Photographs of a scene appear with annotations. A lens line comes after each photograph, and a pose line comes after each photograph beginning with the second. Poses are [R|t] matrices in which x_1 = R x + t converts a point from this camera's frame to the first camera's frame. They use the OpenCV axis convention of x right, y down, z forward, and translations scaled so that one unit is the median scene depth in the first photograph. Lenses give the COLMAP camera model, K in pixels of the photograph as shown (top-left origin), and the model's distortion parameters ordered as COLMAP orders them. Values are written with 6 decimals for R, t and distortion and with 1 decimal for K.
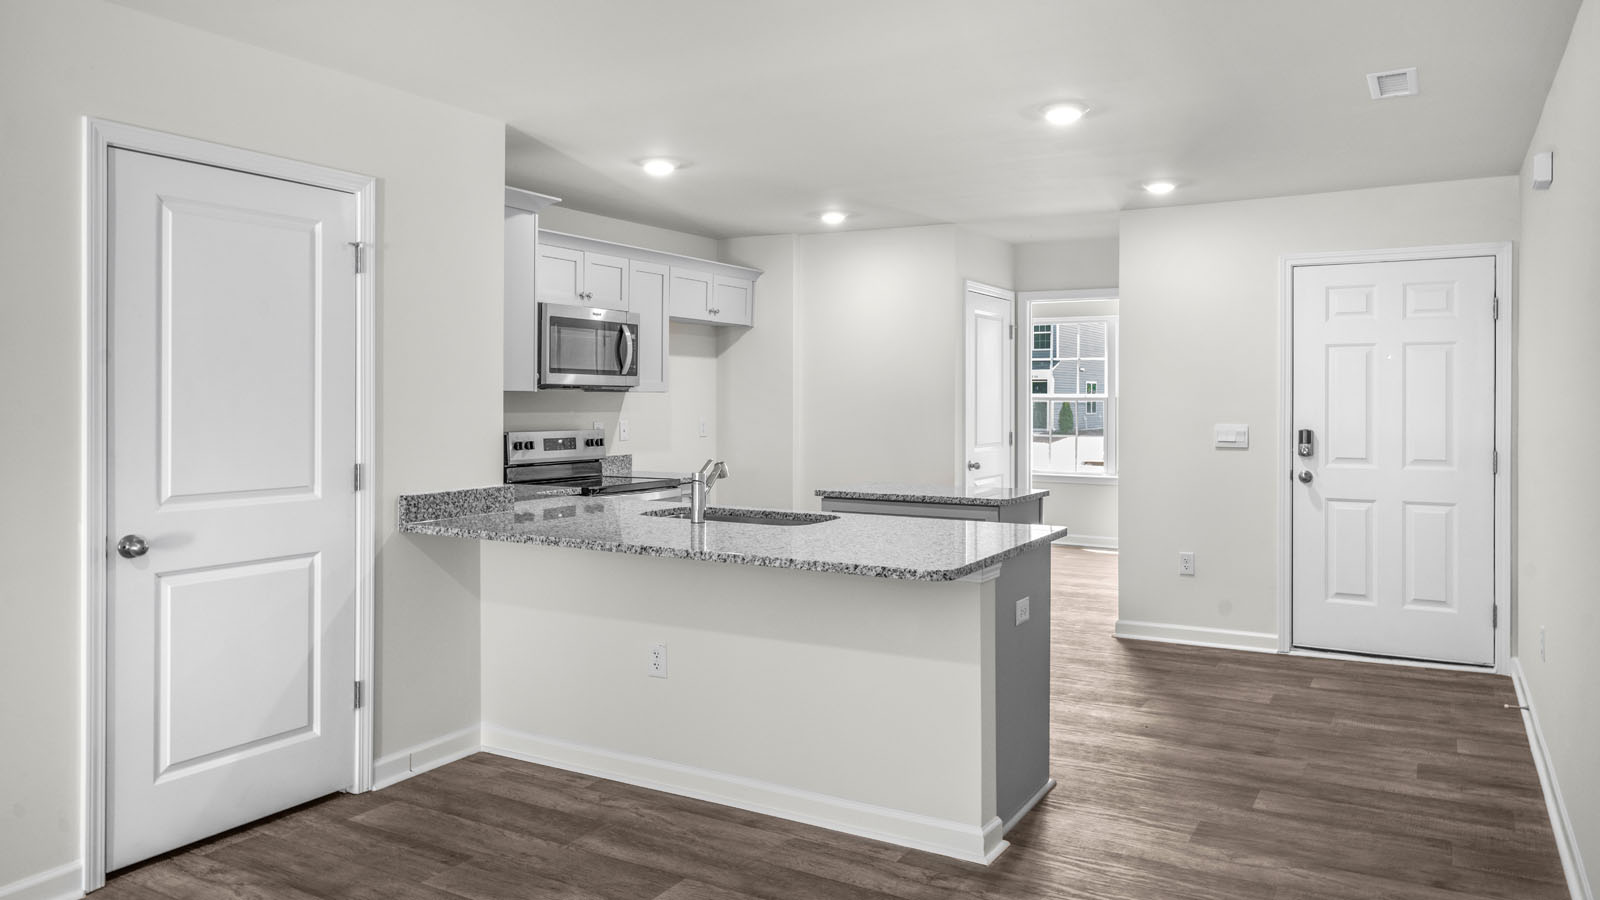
lens RADIAL K [[1111.7, 0, 800.3], [0, 1111.7, 403.4], [0, 0, 1]] dist [0.005141, -0.000073]
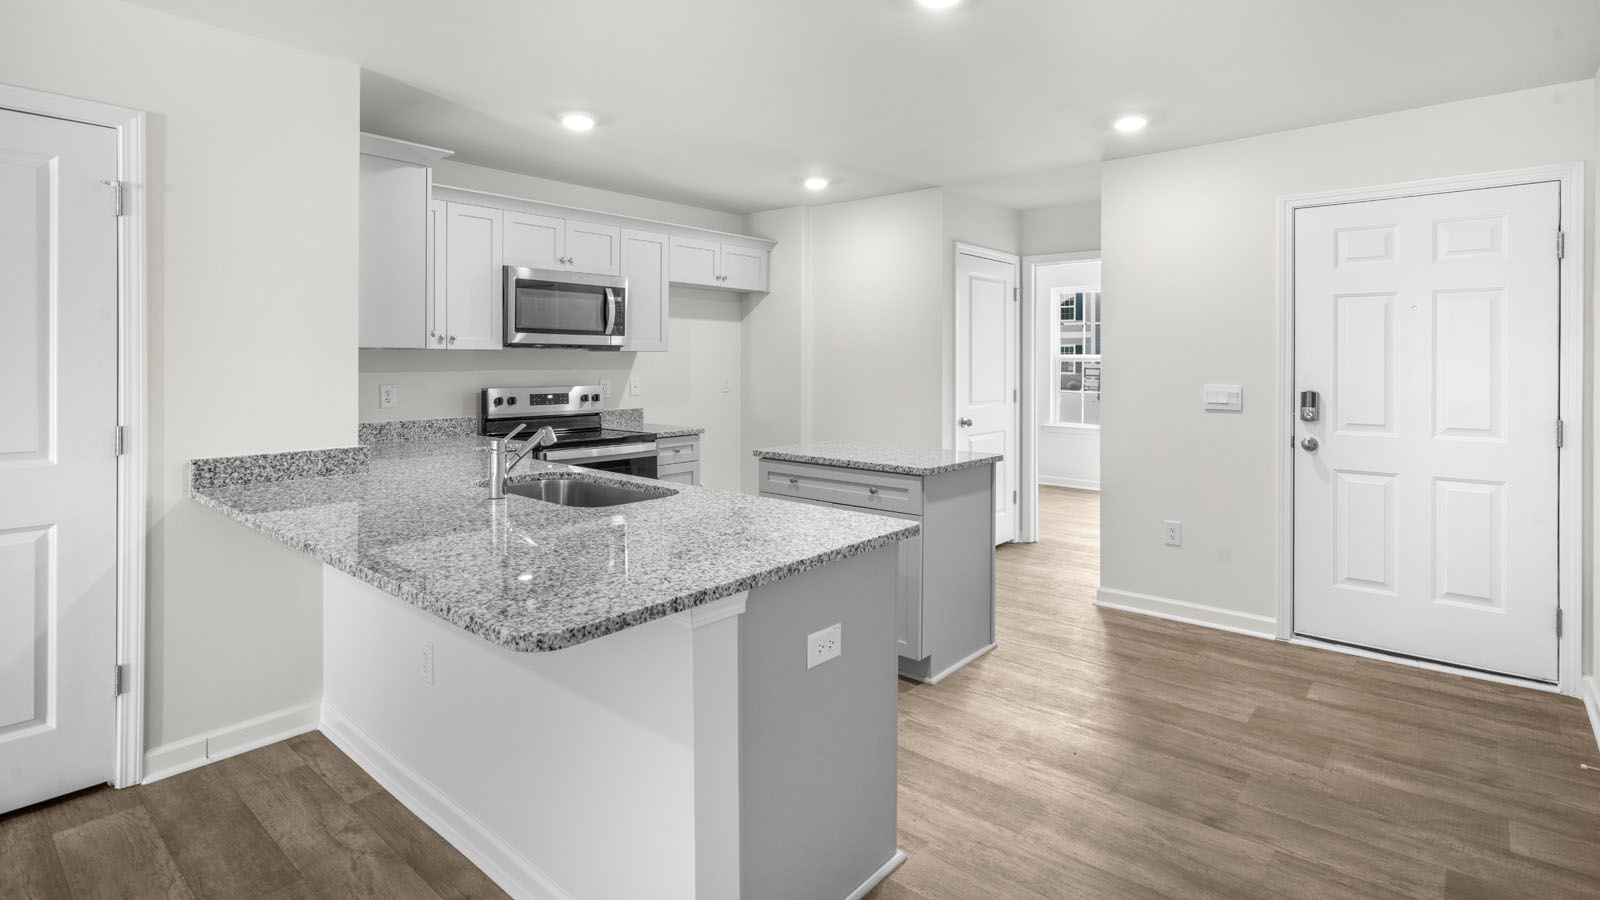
lens RADIAL K [[792.3, 0, 799.9], [0, 792.3, 362.4], [0, 0, 1]] dist [-0.001131, 0.001237]
pose [[0.982012, 0.000613, -0.188818, 0.187028], [-0.000967, 0.999998, -0.001783, 0.002166], [0.188816, 0.001933, 0.982011, 0.325126]]
